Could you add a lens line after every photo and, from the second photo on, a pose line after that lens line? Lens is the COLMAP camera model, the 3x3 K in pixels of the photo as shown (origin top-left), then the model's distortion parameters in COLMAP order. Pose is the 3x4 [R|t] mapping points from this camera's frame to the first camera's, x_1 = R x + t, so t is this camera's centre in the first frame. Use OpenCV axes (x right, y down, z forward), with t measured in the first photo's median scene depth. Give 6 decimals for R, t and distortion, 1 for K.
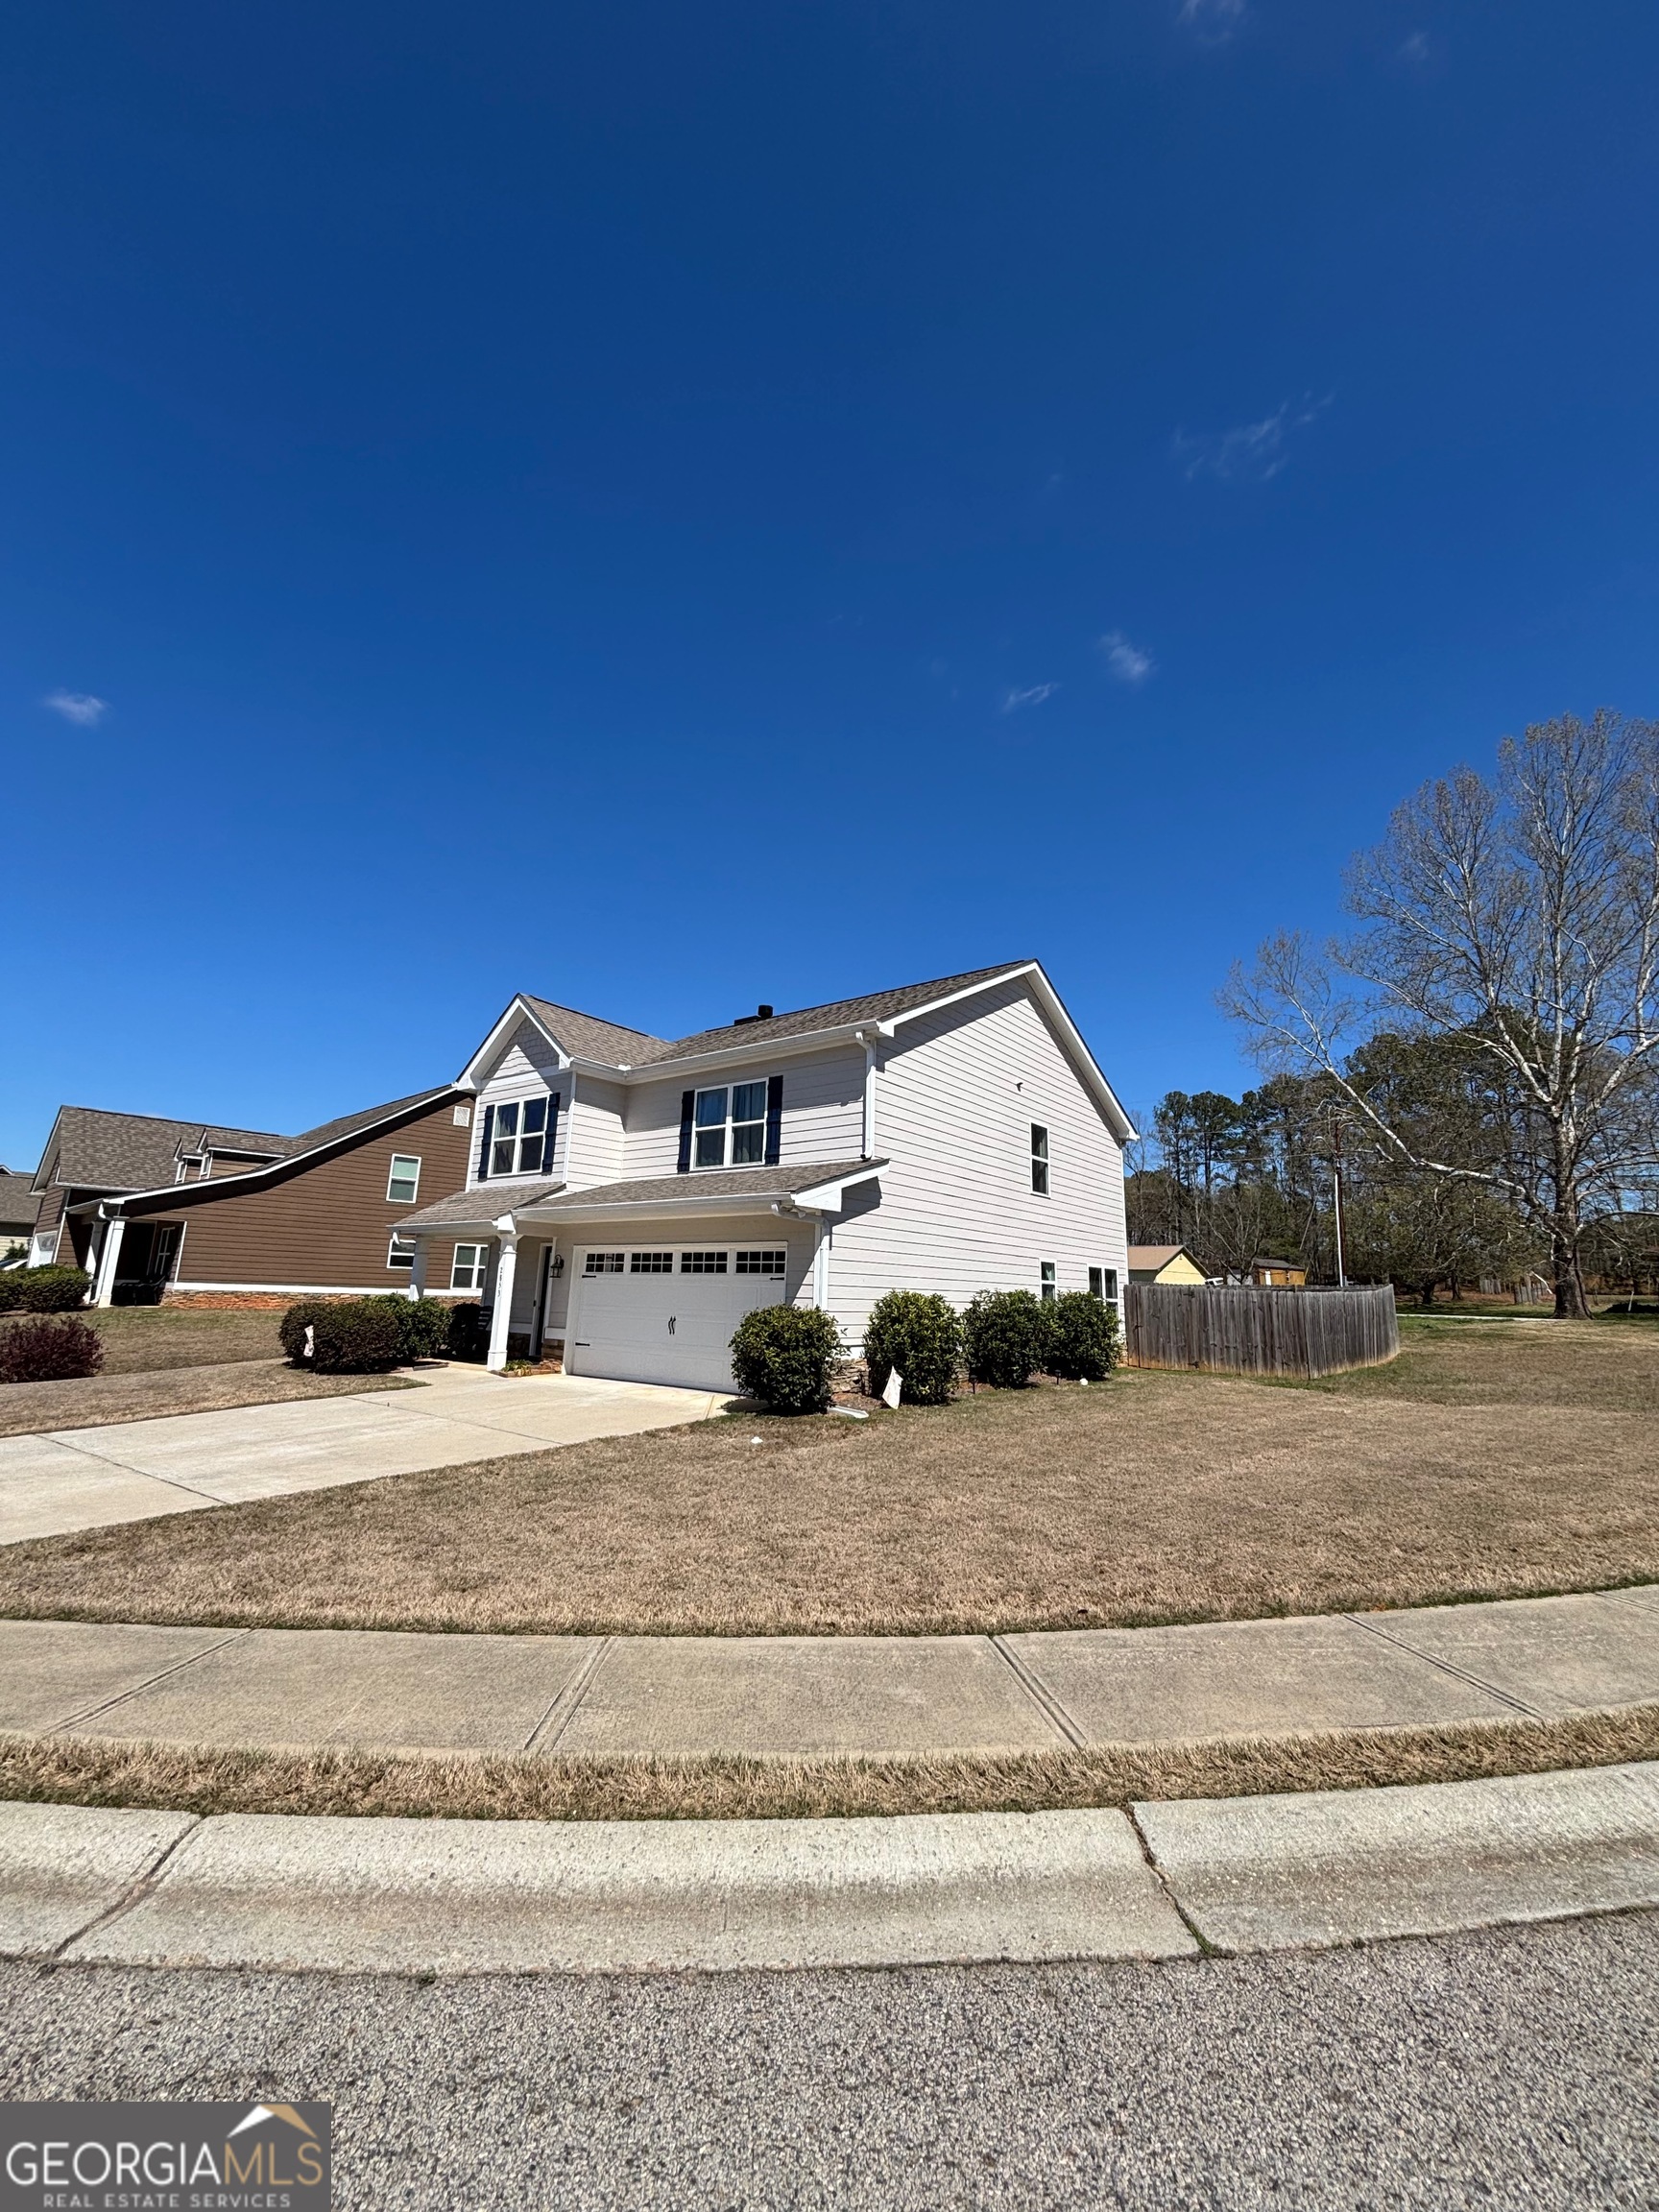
lens RADIAL K [[890.5, 0, 835.2], [0, 890.5, 1095.0], [0, 0, 1]] dist [-0.000900, -0.001253]
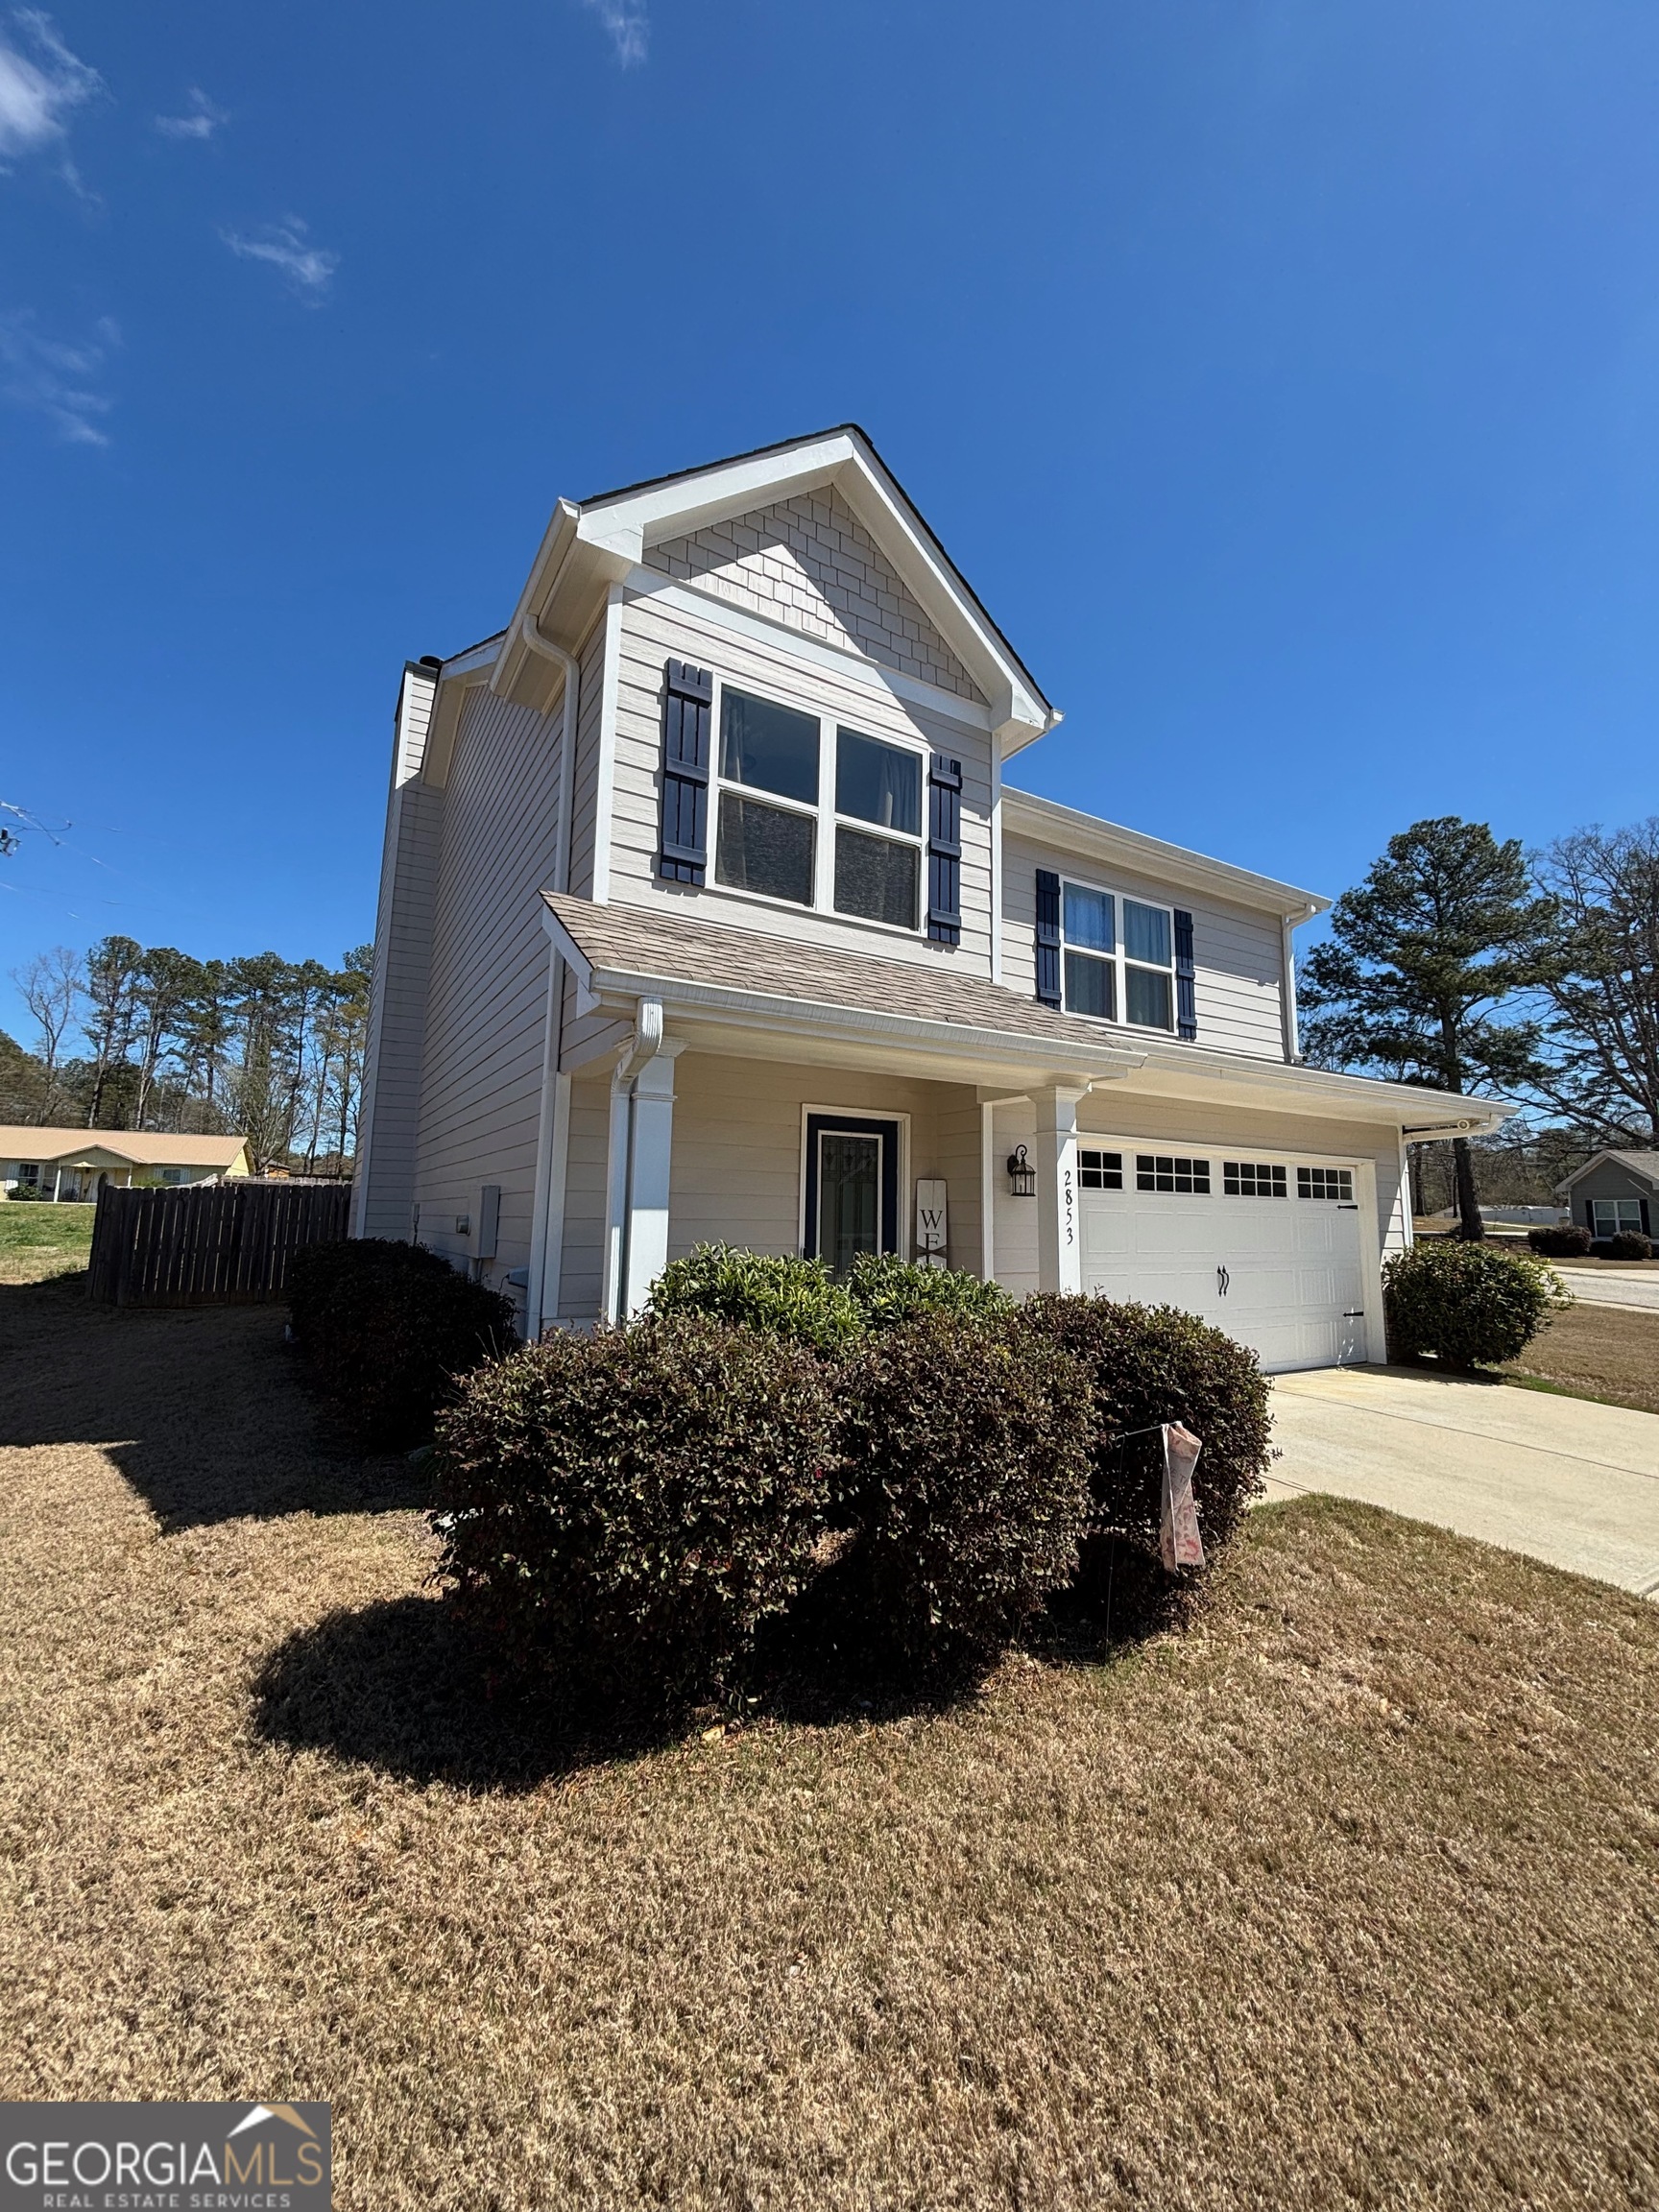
lens RADIAL K [[890.5, 0, 825.1], [0, 890.5, 1115.4], [0, 0, 1]] dist [-0.000900, -0.001253]
pose [[0.360790, 0.087065, 0.928574, -0.724137], [-0.212382, 0.977144, -0.009100, 0.180895], [-0.908143, -0.193929, 0.371035, 0.887745]]
